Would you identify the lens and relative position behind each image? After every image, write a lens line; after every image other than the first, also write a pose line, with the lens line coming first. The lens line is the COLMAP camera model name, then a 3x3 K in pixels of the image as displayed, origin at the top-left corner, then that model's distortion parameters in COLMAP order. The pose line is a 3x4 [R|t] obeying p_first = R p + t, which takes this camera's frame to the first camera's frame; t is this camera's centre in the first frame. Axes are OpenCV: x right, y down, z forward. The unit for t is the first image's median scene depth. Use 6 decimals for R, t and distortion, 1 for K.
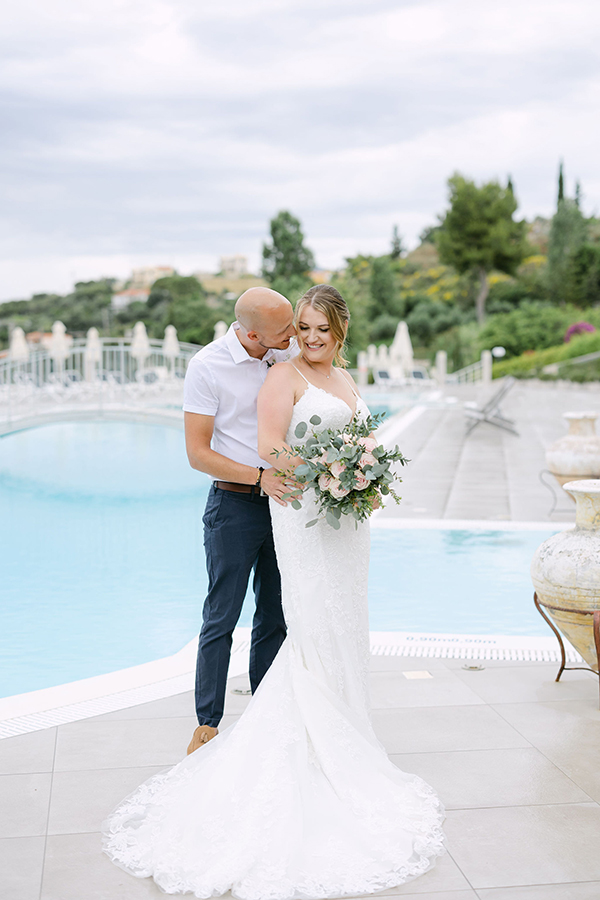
lens RADIAL K [[1324.4, 0, 300.0], [0, 1324.4, 450.0], [0, 0, 1]] dist [-0.006292, -0.007392]
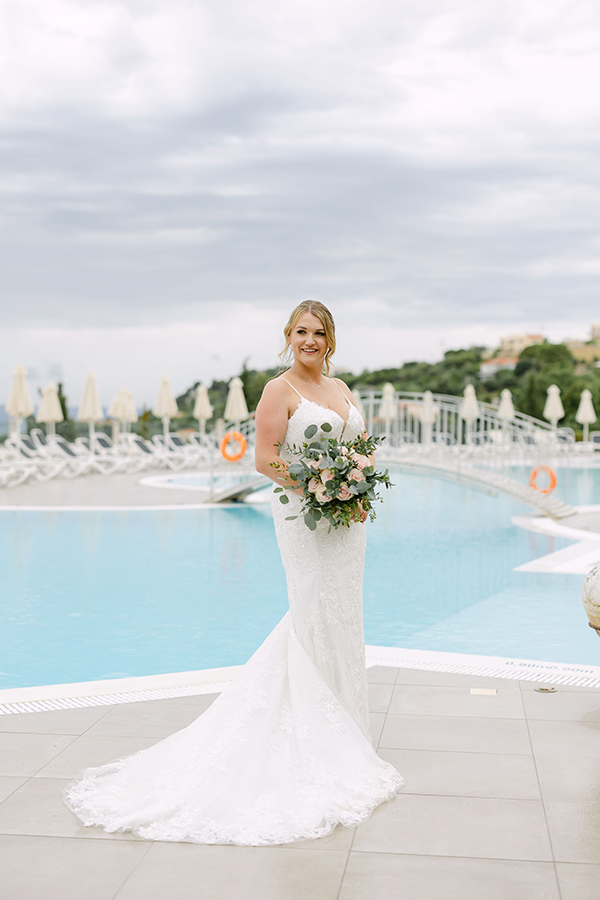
lens RADIAL K [[1312.6, 0, 300.0], [0, 1312.6, 450.0], [0, 0, 1]] dist [0.021743, 0.036820]
pose [[0.961482, 0.017277, -0.274325, 0.005708], [-0.031186, 0.998435, -0.046423, 0.000806], [0.273094, 0.053190, 0.960516, -0.001034]]
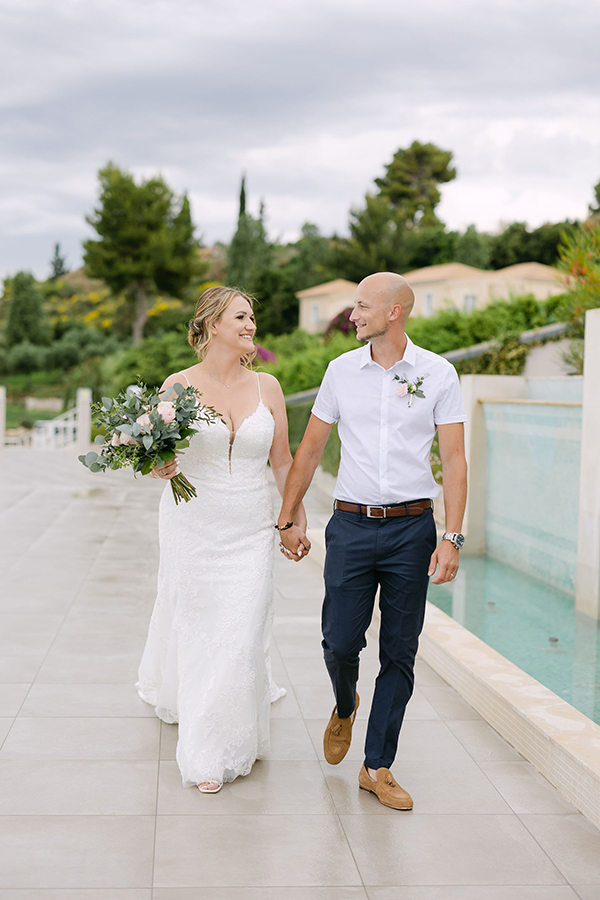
lens RADIAL K [[1324.4, 0, 300.0], [0, 1324.4, 450.0], [0, 0, 1]] dist [-0.006292, -0.007392]
pose [[0.971885, 0.023178, 0.234314, 0.036319], [-0.016221, 0.999370, -0.031575, -0.012179], [-0.234898, 0.026887, 0.971648, 0.162924]]
